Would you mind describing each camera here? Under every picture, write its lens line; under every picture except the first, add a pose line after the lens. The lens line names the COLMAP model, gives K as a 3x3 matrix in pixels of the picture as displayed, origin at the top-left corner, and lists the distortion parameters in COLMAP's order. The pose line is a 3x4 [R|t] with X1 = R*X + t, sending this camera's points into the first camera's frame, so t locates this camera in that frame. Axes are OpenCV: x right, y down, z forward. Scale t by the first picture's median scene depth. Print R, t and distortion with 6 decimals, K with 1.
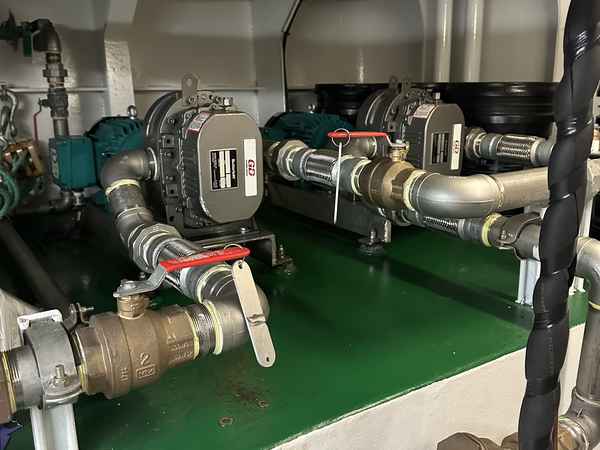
lens RADIAL K [[554.4, 0, 299.0], [0, 554.4, 216.1], [0, 0, 1]] dist [0.159274, -0.301597]
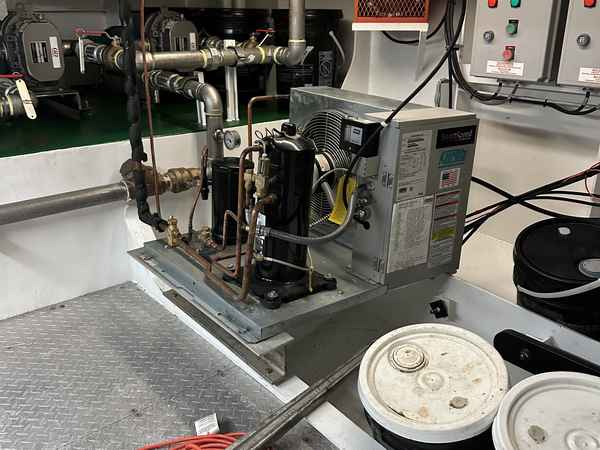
lens RADIAL K [[554.4, 0, 299.0], [0, 554.4, 216.1], [0, 0, 1]] dist [0.159274, -0.301597]
pose [[0.995434, -0.022575, 0.092740, 0.558874], [0.010489, 0.991615, 0.128804, 0.231394], [-0.094870, -0.127243, 0.987324, -1.080347]]
